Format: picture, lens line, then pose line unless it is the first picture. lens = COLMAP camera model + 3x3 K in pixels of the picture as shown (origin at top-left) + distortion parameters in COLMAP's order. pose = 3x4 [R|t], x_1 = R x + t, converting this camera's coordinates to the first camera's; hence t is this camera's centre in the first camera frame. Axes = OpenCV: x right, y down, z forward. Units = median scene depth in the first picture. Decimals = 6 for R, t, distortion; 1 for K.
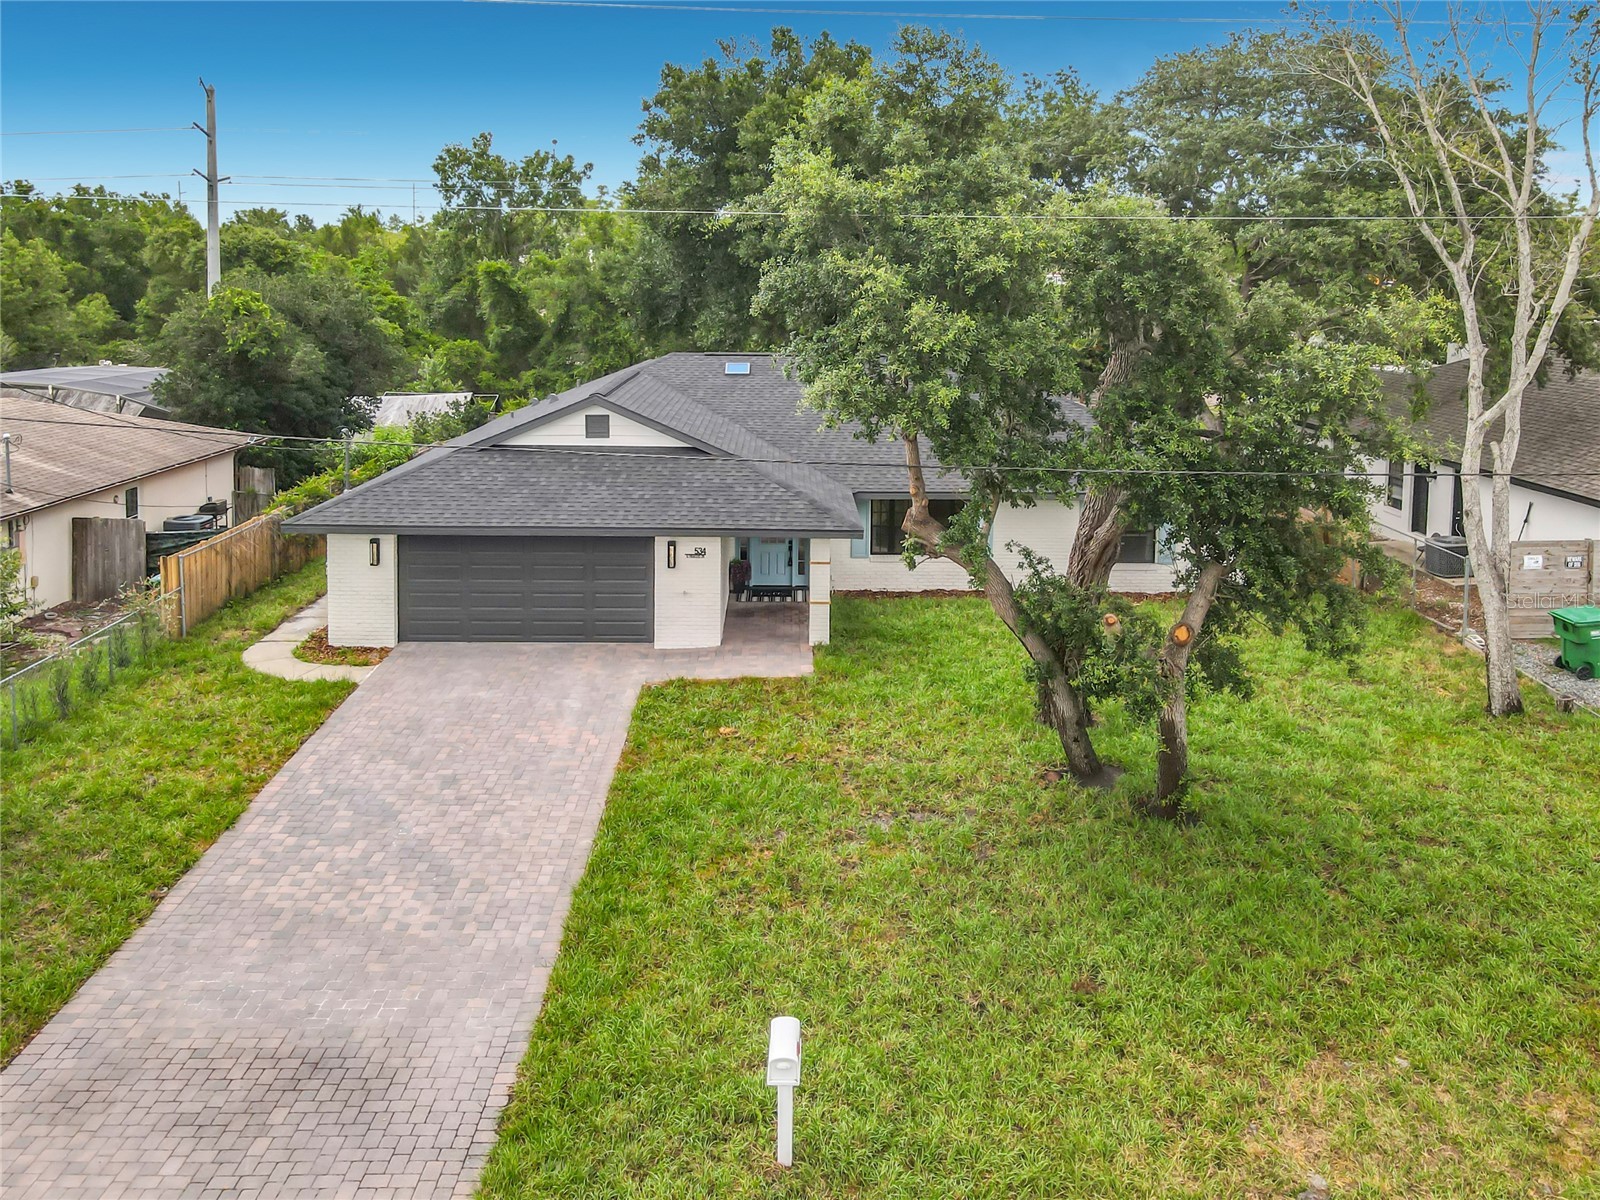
lens RADIAL K [[1229.2, 0, 808.3], [0, 1229.2, 360.6], [0, 0, 1]] dist [-0.000844, -0.000830]
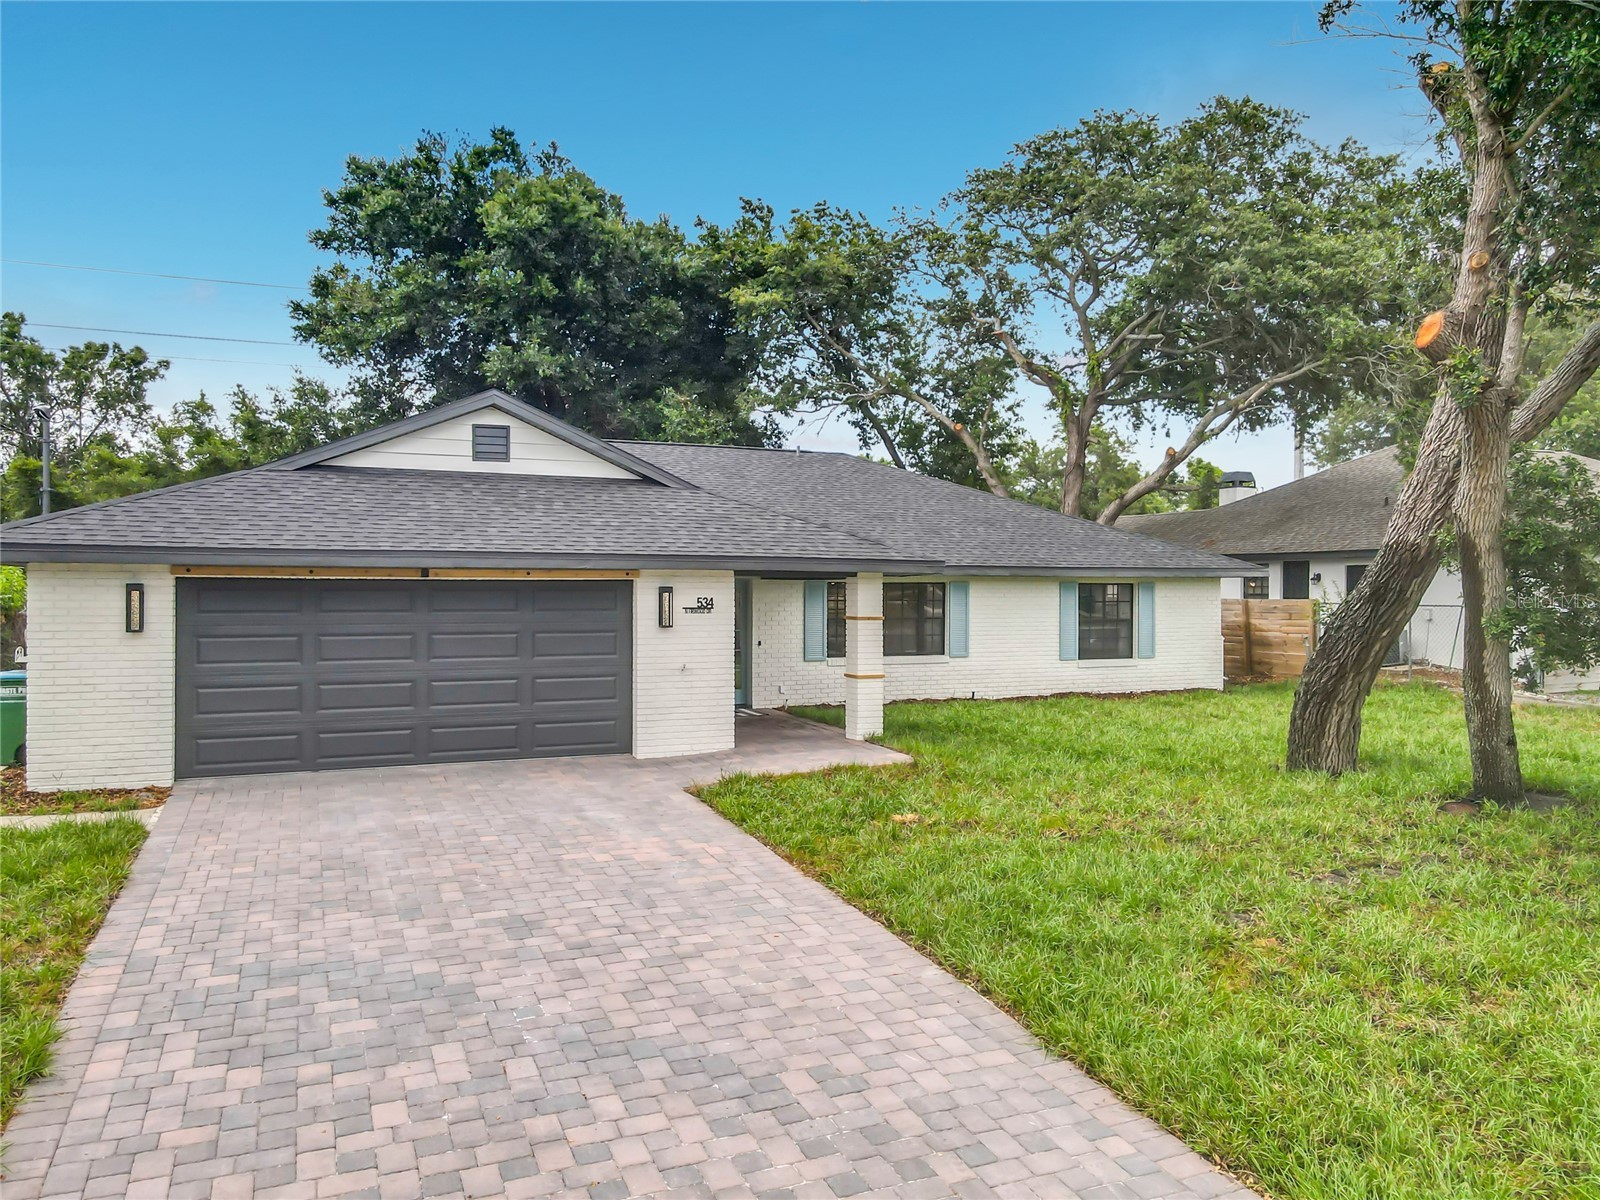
lens RADIAL K [[1160.3, 0, 800.0], [0, 1160.3, 600.0], [0, 0, 1]] dist [0.025268, 0.000719]
pose [[0.927491, -0.012913, 0.373623, -0.270045], [0.031326, 0.998573, -0.043252, 0.180485], [-0.372531, 0.051820, 0.926572, 0.404087]]
